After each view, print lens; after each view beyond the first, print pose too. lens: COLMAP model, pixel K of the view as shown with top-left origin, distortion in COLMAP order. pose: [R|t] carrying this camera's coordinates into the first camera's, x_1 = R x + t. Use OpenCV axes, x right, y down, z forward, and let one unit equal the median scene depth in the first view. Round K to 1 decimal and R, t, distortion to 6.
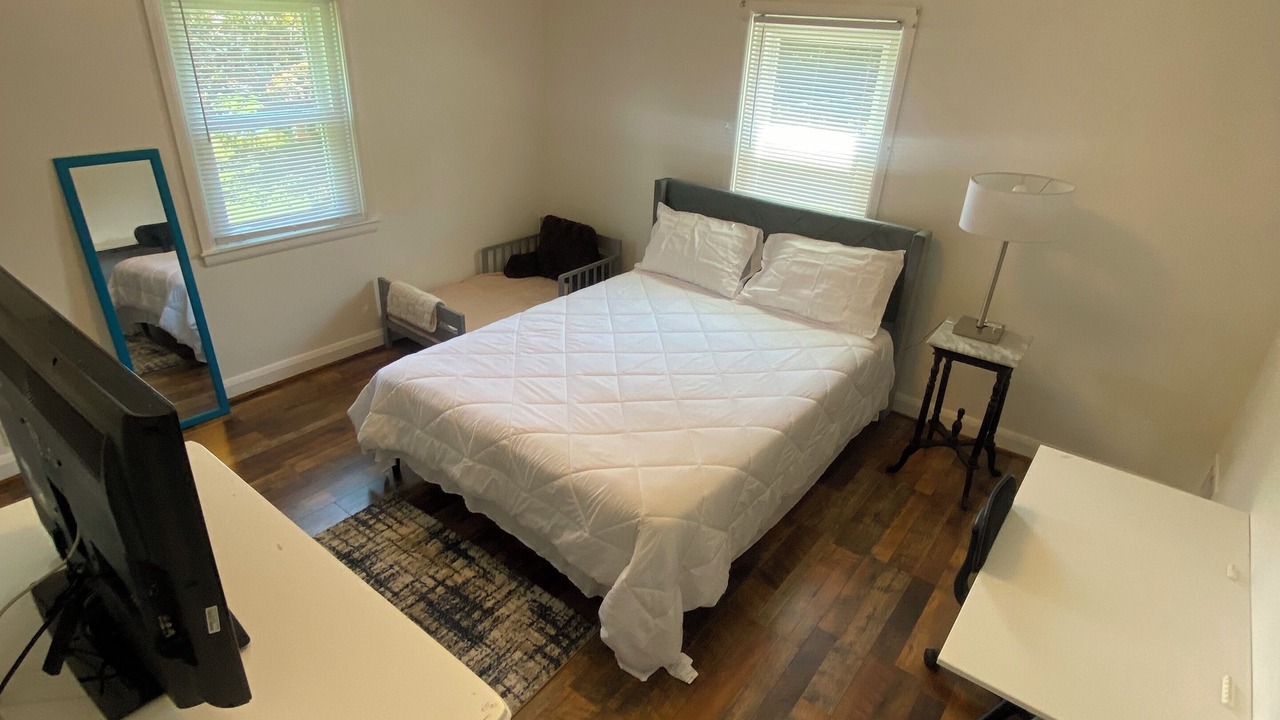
lens RADIAL K [[697.0, 0, 641.1], [0, 697.0, 376.7], [0, 0, 1]] dist [0.036862, -0.023954]
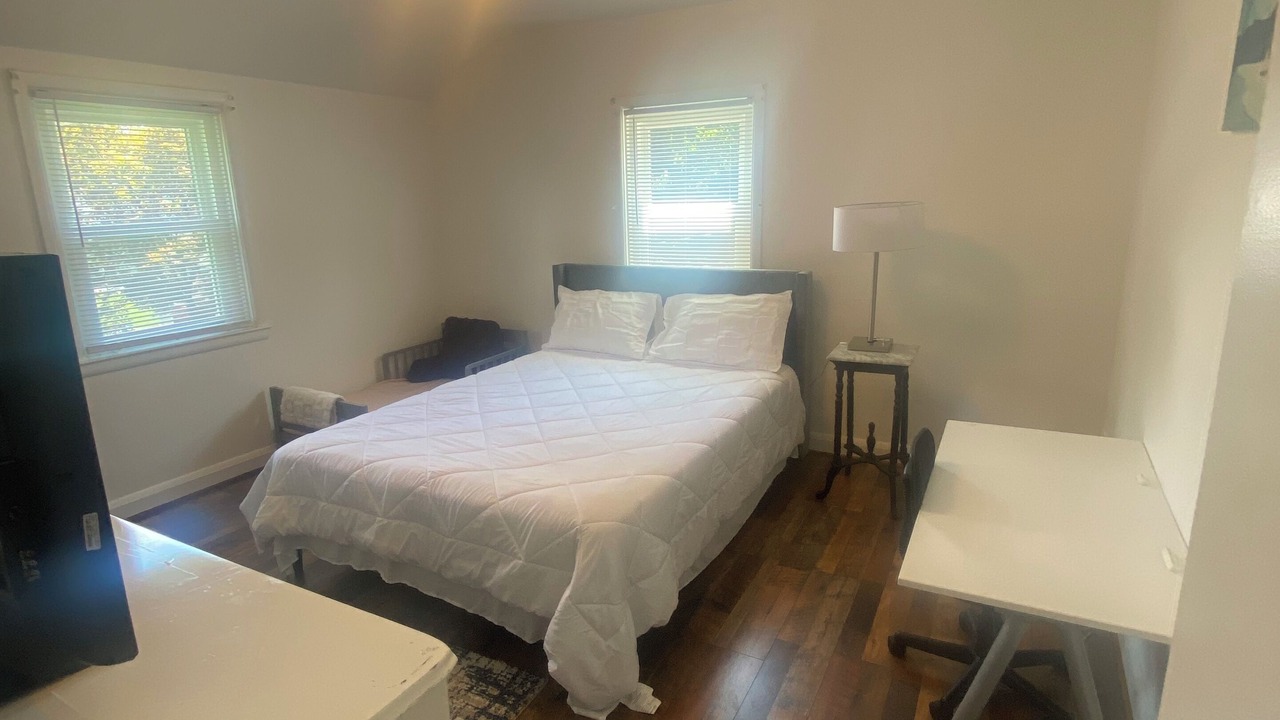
lens RADIAL K [[697.0, 0, 648.5], [0, 697.0, 353.2], [0, 0, 1]] dist [0.036862, -0.023954]
pose [[0.982194, -0.110102, 0.152227, -0.017055], [0.142307, 0.965014, -0.220222, 0.135880], [-0.122654, 0.237963, 0.963499, 0.014094]]
